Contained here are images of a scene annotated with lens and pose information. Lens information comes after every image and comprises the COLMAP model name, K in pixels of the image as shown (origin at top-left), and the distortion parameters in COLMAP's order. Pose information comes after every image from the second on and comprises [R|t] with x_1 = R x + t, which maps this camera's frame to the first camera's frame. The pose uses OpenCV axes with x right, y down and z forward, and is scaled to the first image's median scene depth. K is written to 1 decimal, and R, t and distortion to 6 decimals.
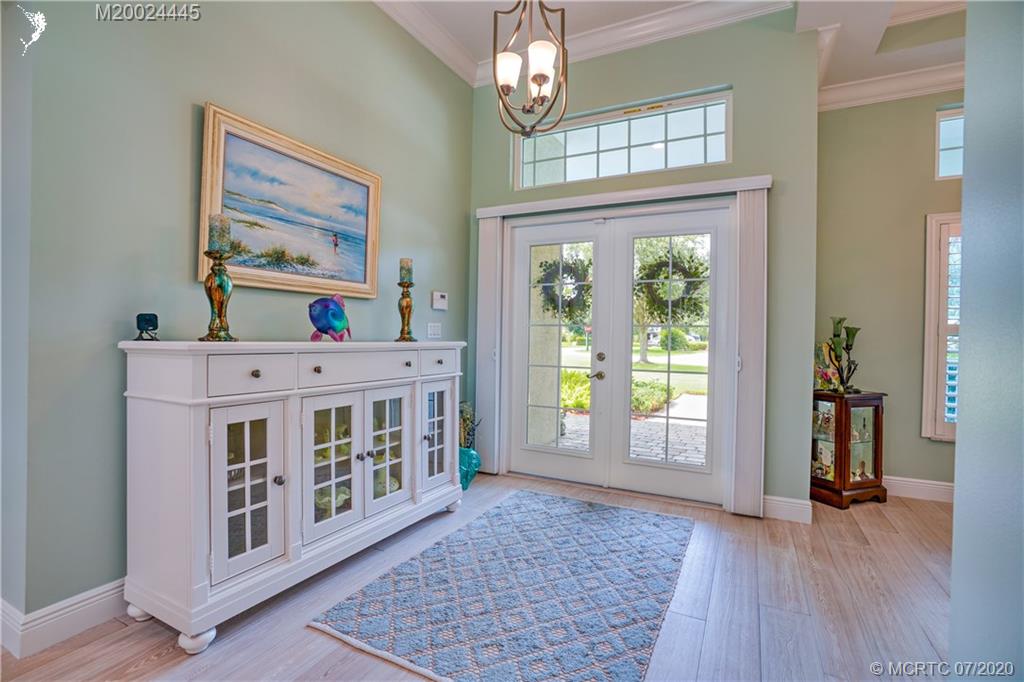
lens RADIAL K [[471.7, 0, 506.8], [0, 471.7, 338.5], [0, 0, 1]] dist [-0.042818, 0.006151]
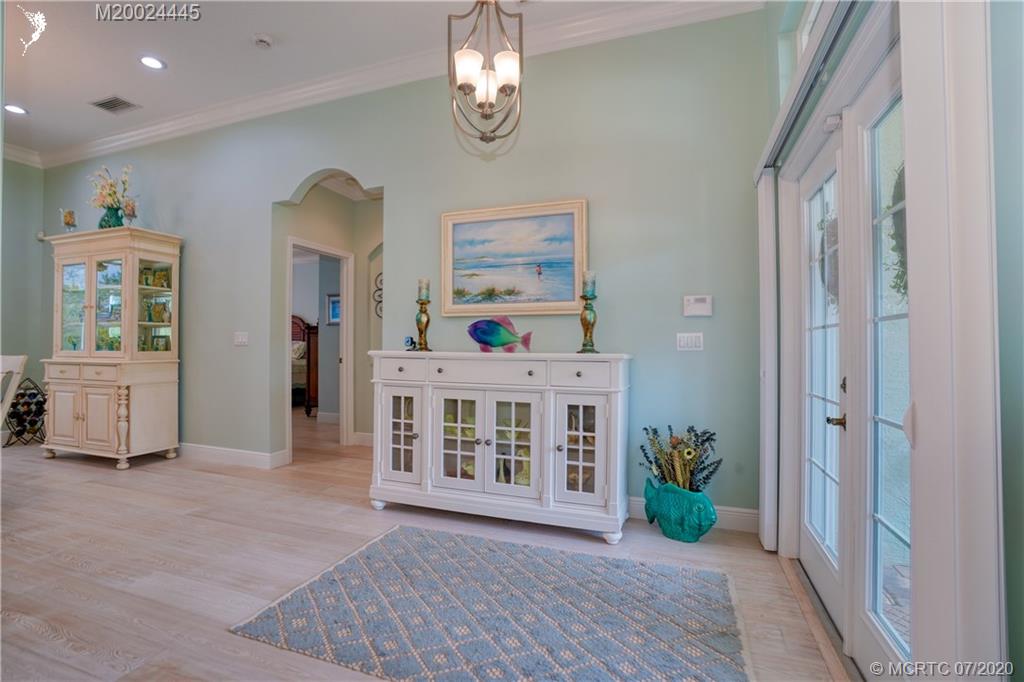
lens RADIAL K [[471.7, 0, 506.8], [0, 471.7, 339.1], [0, 0, 1]] dist [-0.042818, 0.006151]
pose [[0.143621, -0.030105, -0.989175, 0.889176], [-0.008847, 0.999458, -0.031703, 0.010500], [0.989593, 0.013305, 0.143276, 0.797868]]
